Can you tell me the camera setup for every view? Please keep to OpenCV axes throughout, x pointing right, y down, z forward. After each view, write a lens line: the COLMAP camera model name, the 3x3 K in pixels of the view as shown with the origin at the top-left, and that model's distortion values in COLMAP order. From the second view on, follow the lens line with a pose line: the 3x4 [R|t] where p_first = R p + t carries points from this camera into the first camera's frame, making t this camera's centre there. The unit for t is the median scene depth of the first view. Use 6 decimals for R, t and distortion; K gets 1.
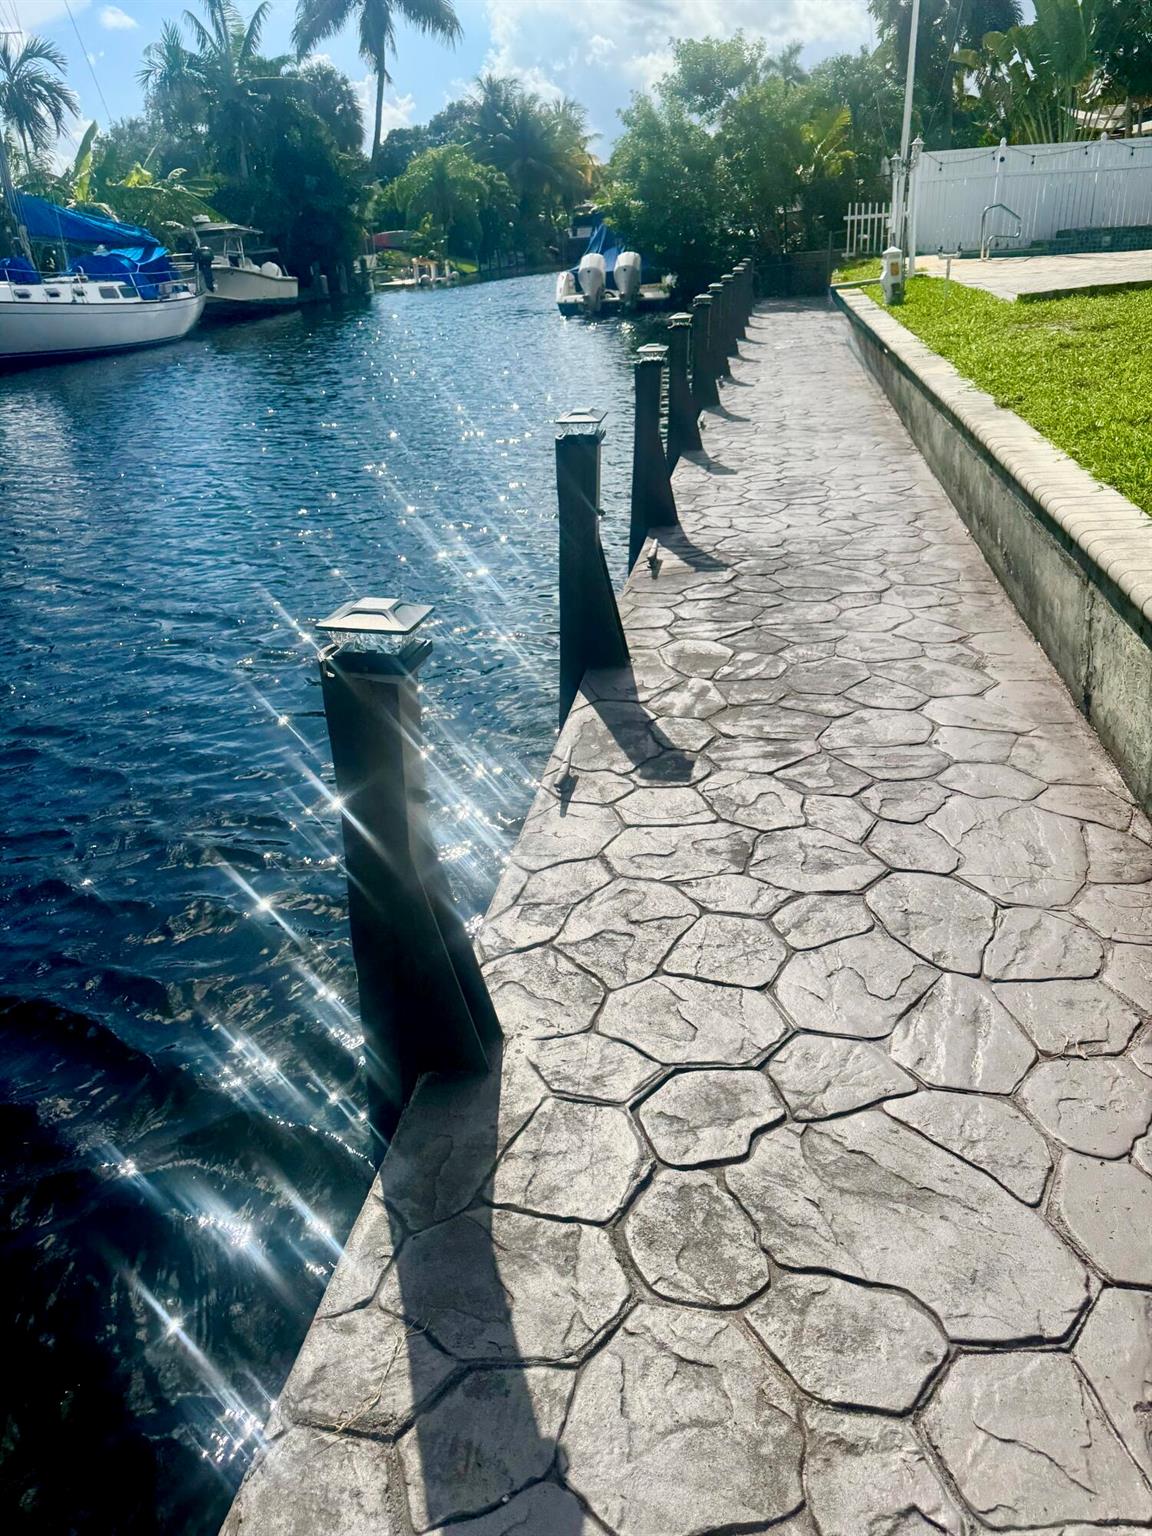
lens RADIAL K [[1063.3, 0, 580.8], [0, 1063.3, 758.7], [0, 0, 1]] dist [0.061773, -0.067632]
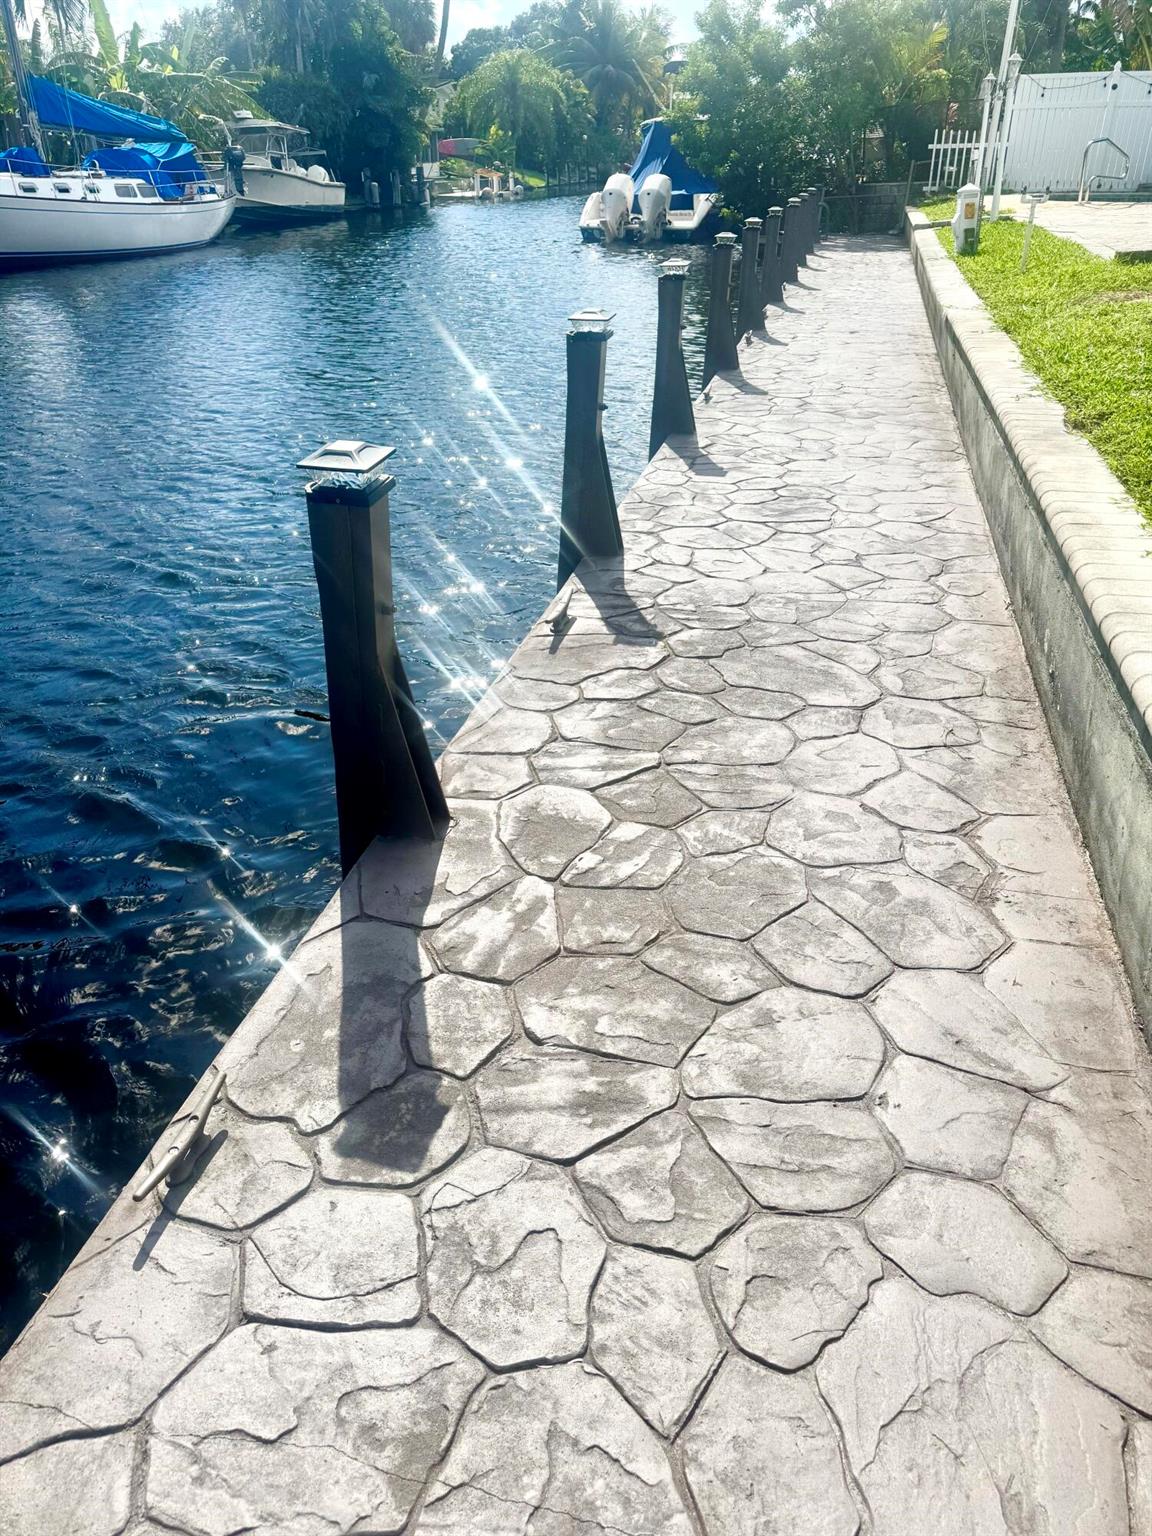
lens RADIAL K [[1063.3, 0, 580.8], [0, 1063.3, 758.7], [0, 0, 1]] dist [0.061773, -0.067632]
pose [[0.996757, 0.070994, -0.037885, 0.098834], [-0.068549, 0.995698, 0.062343, -0.118425], [0.042148, -0.059544, 0.997335, 0.239040]]
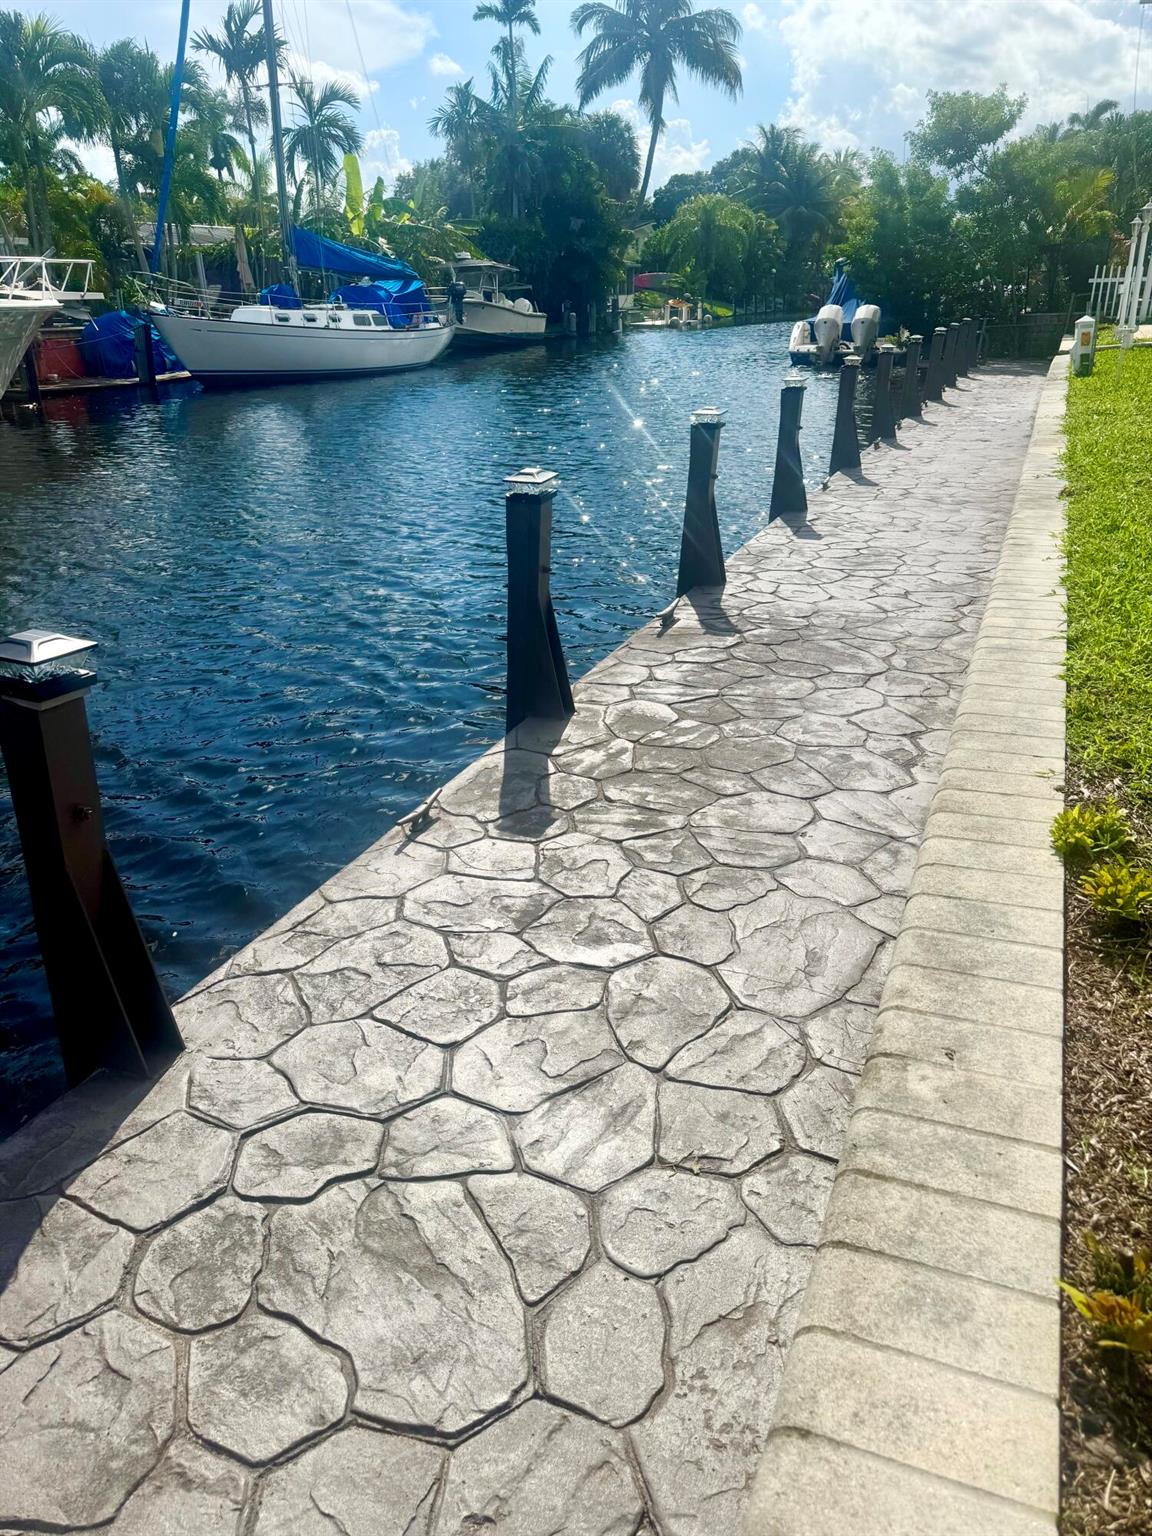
lens RADIAL K [[1063.3, 0, 580.8], [0, 1063.3, 758.7], [0, 0, 1]] dist [0.061773, -0.067632]
pose [[0.972960, 0.128852, -0.191695, 0.168817], [-0.134887, 0.990684, -0.018718, -0.020963], [0.187497, 0.044069, 0.981276, 0.002336]]
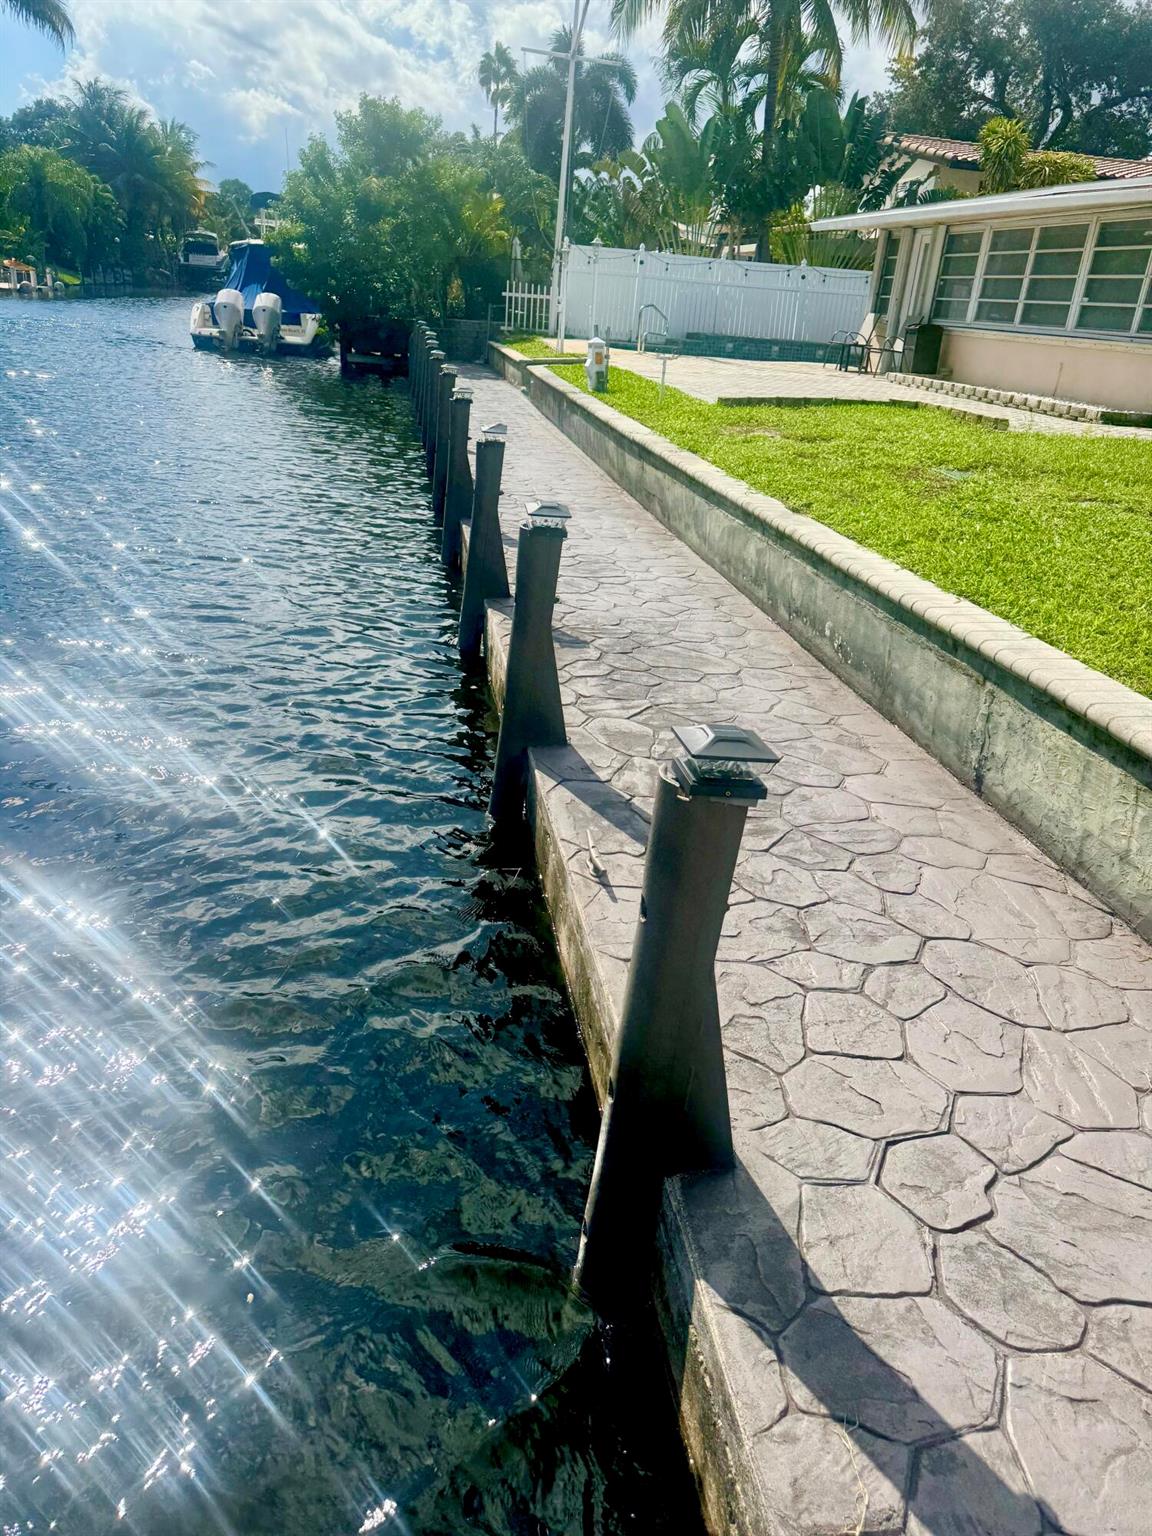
lens RADIAL K [[1061.0, 0, 568.4], [0, 1061.0, 763.3], [0, 0, 1]] dist [0.044526, -0.037972]
pose [[0.942088, -0.010478, 0.335203, -0.197240], [0.022126, 0.999276, -0.030949, -0.024712], [-0.334636, 0.036574, 0.941637, 0.017926]]
